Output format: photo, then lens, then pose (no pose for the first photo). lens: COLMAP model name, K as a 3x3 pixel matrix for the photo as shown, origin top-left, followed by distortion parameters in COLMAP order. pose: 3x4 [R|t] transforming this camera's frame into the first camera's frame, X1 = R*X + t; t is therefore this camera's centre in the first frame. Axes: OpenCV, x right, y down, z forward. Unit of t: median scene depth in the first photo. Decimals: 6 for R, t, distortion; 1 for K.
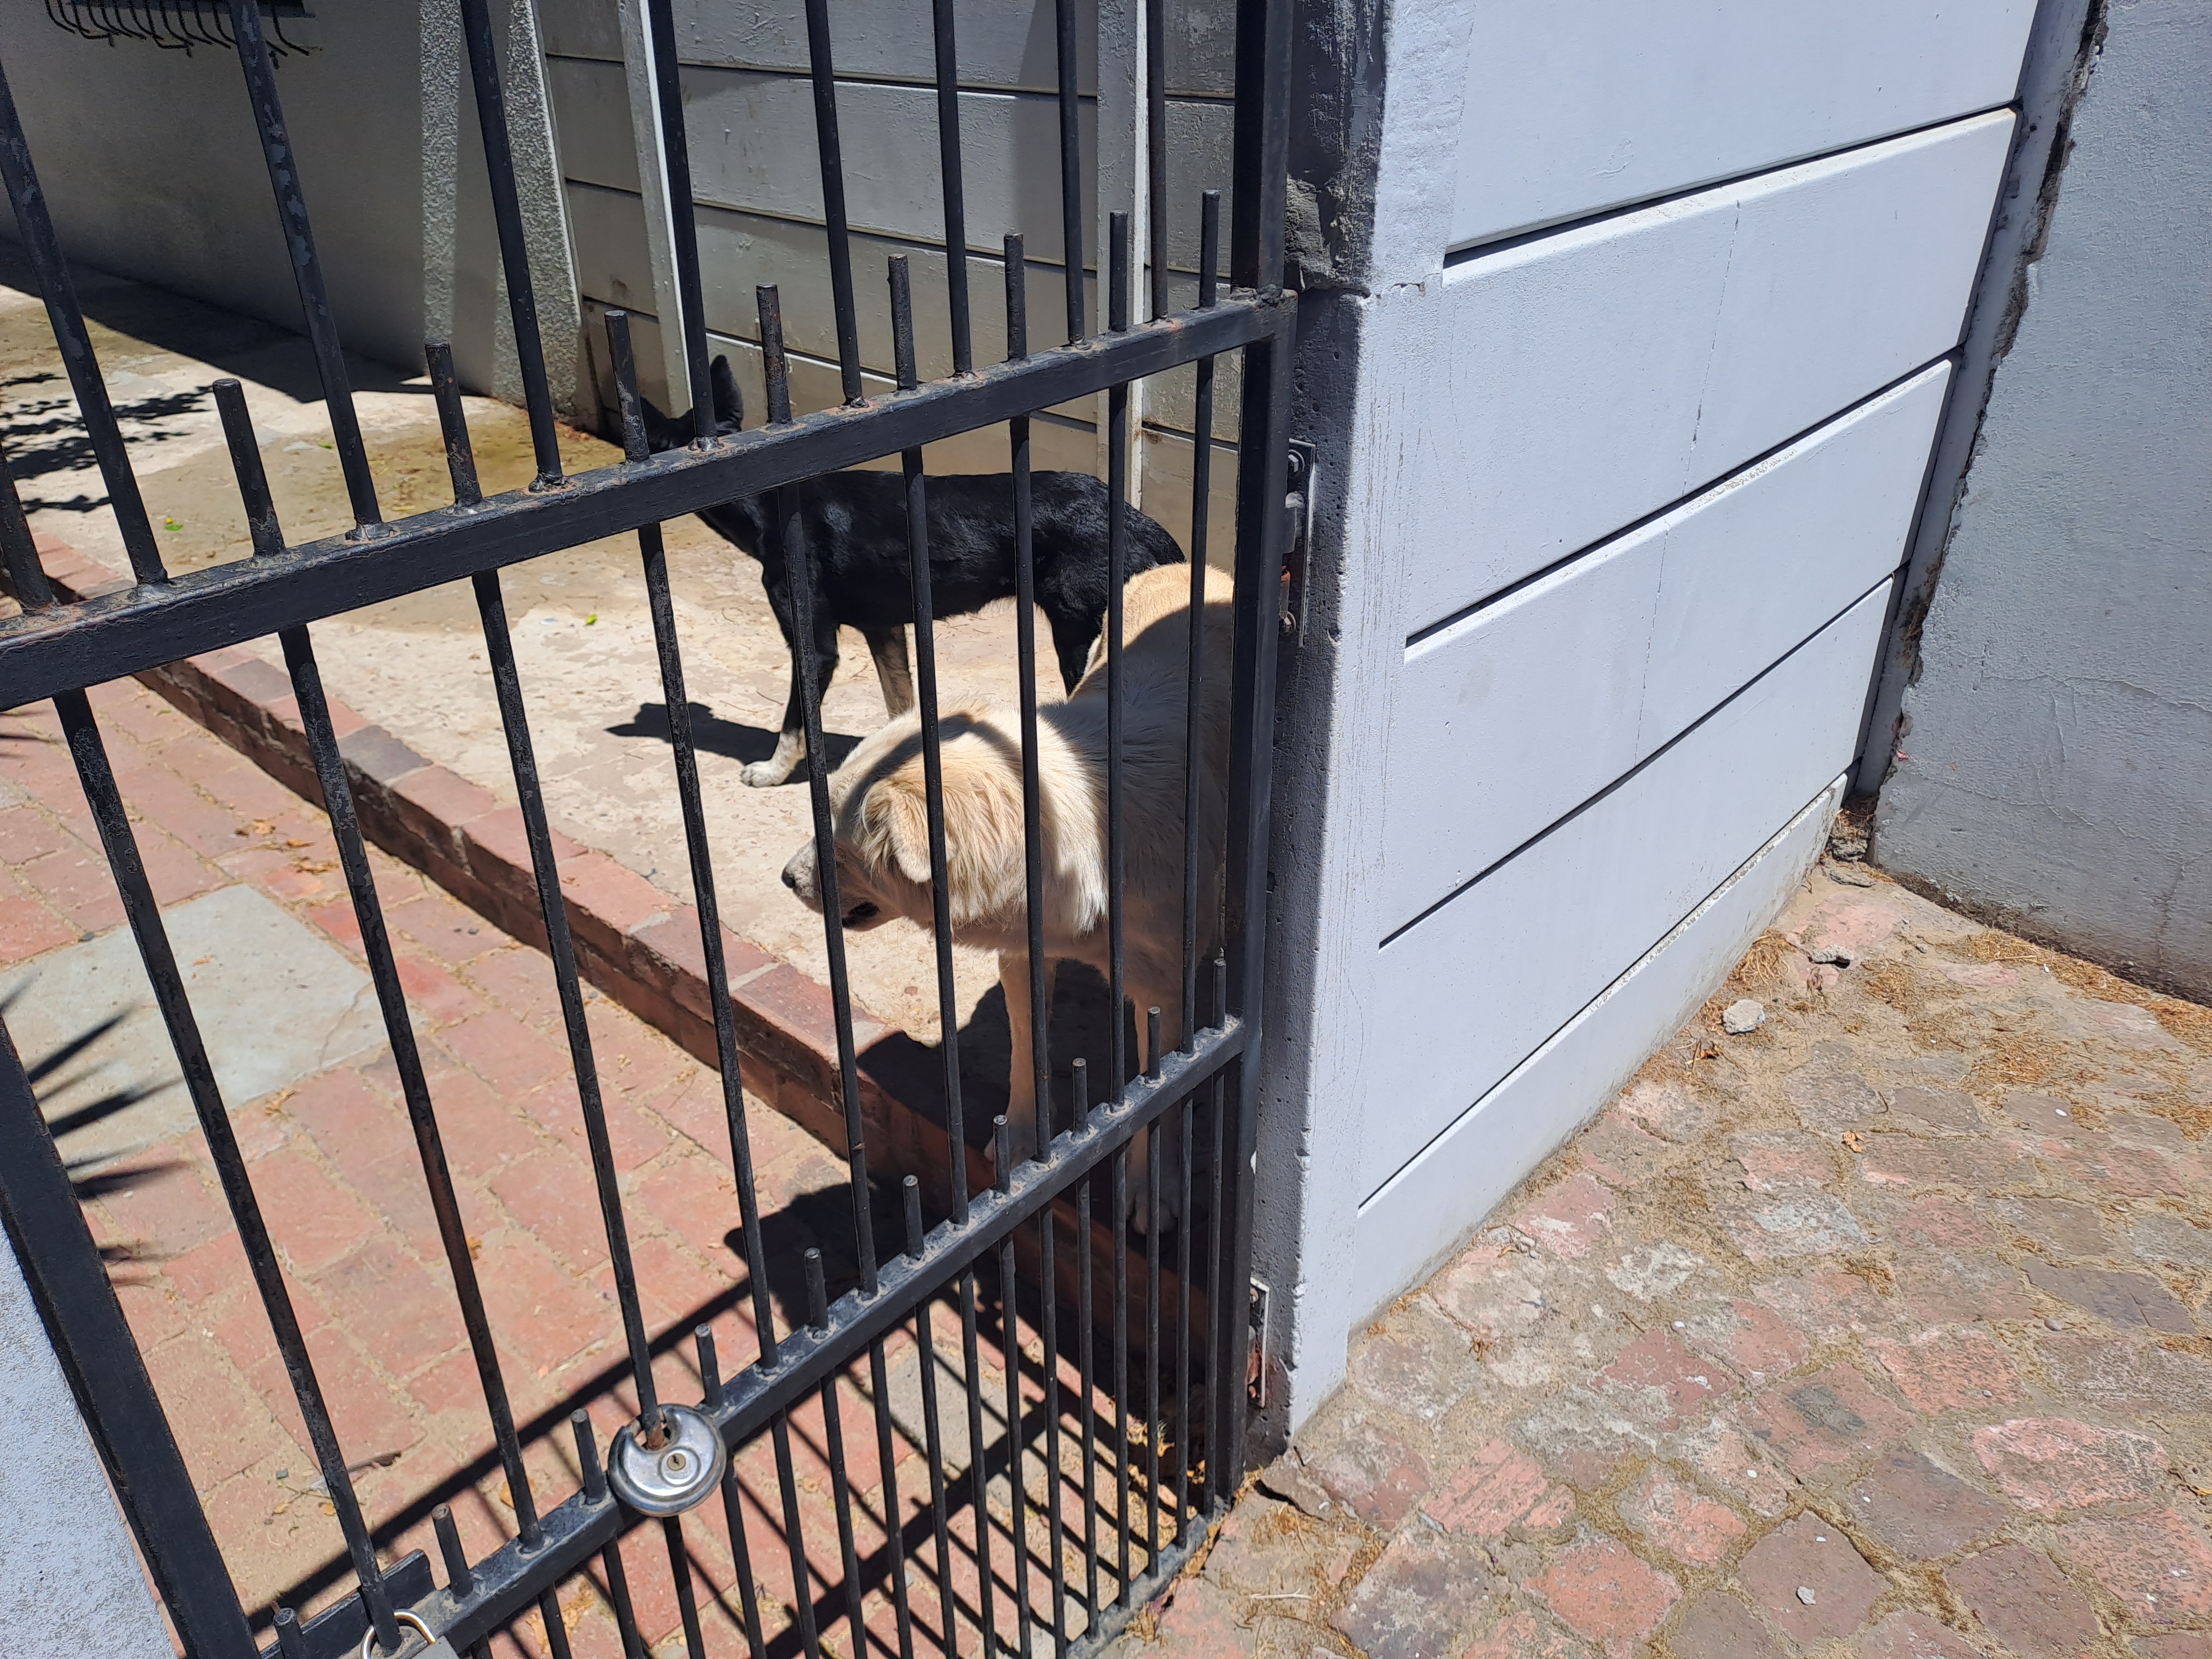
lens RADIAL K [[1645.0, 0, 1104.1], [0, 1645.0, 835.2], [0, 0, 1]] dist [0.039516, -0.015765]
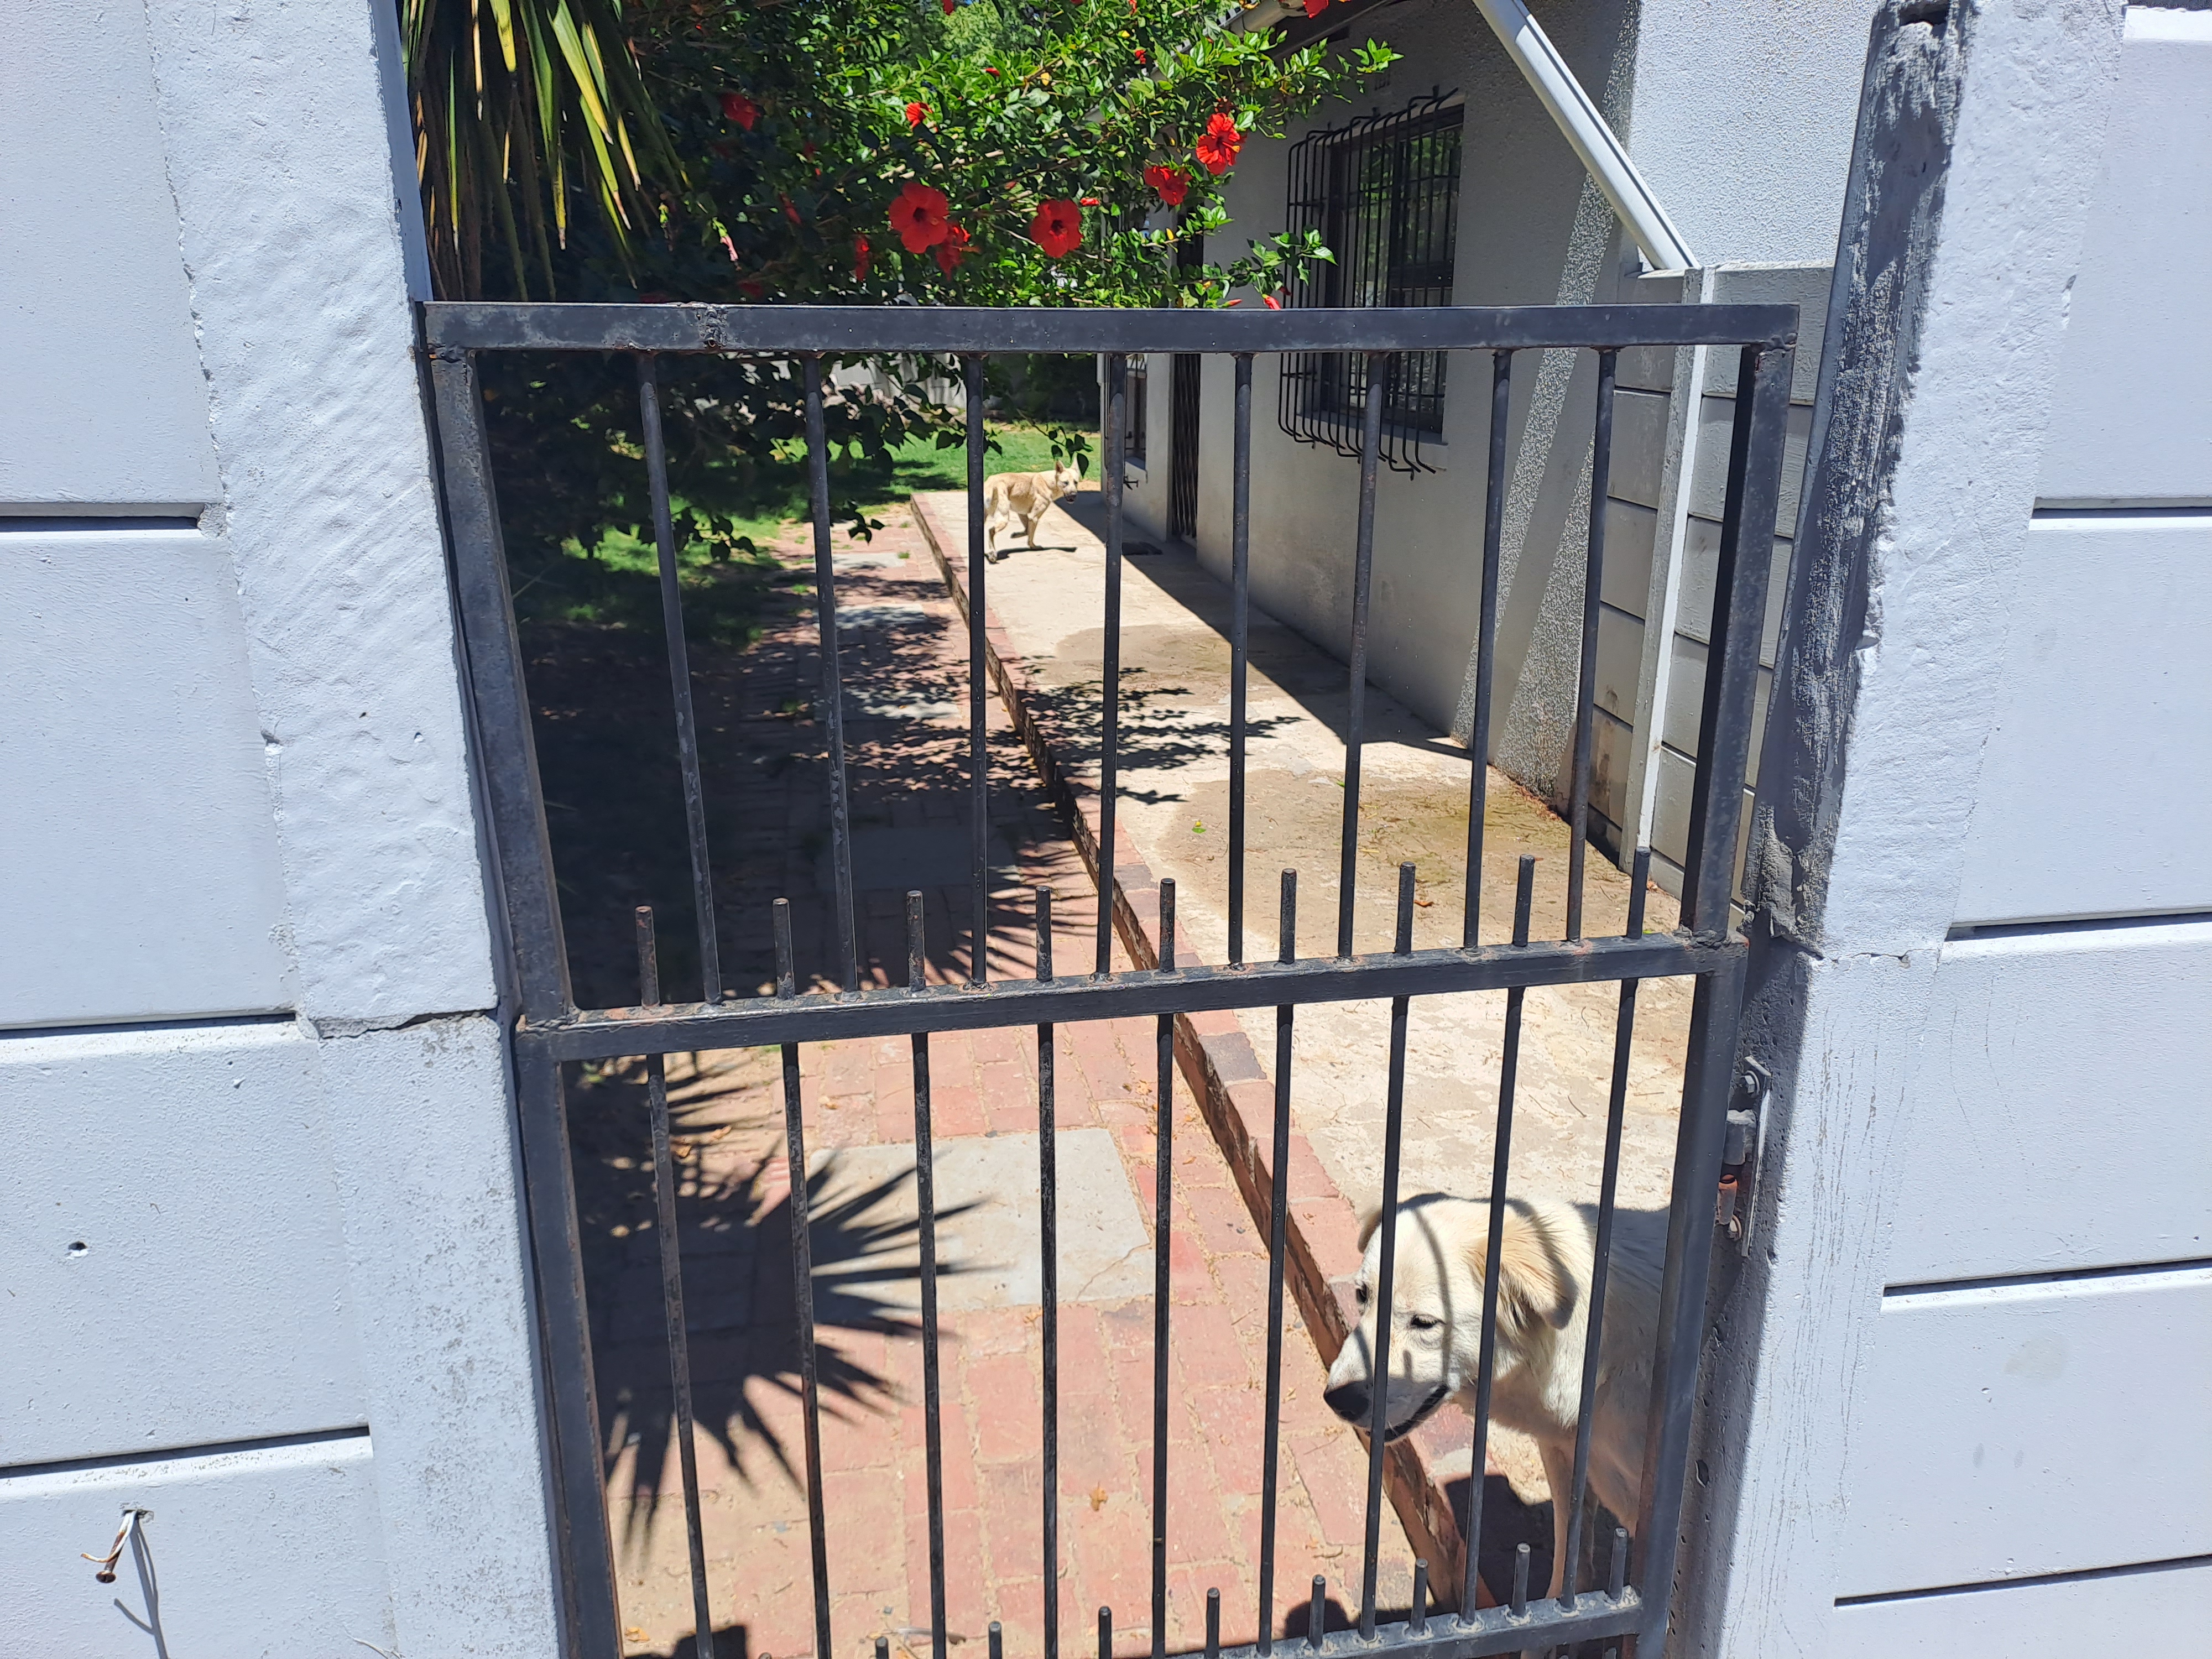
lens RADIAL K [[1645.0, 0, 1109.5], [0, 1645.0, 831.5], [0, 0, 1]] dist [0.039516, -0.015765]
pose [[0.790829, 0.196512, -0.579631, 0.364488], [-0.308149, 0.946102, -0.099671, -0.144665], [0.528803, 0.257436, 0.808761, -0.105878]]
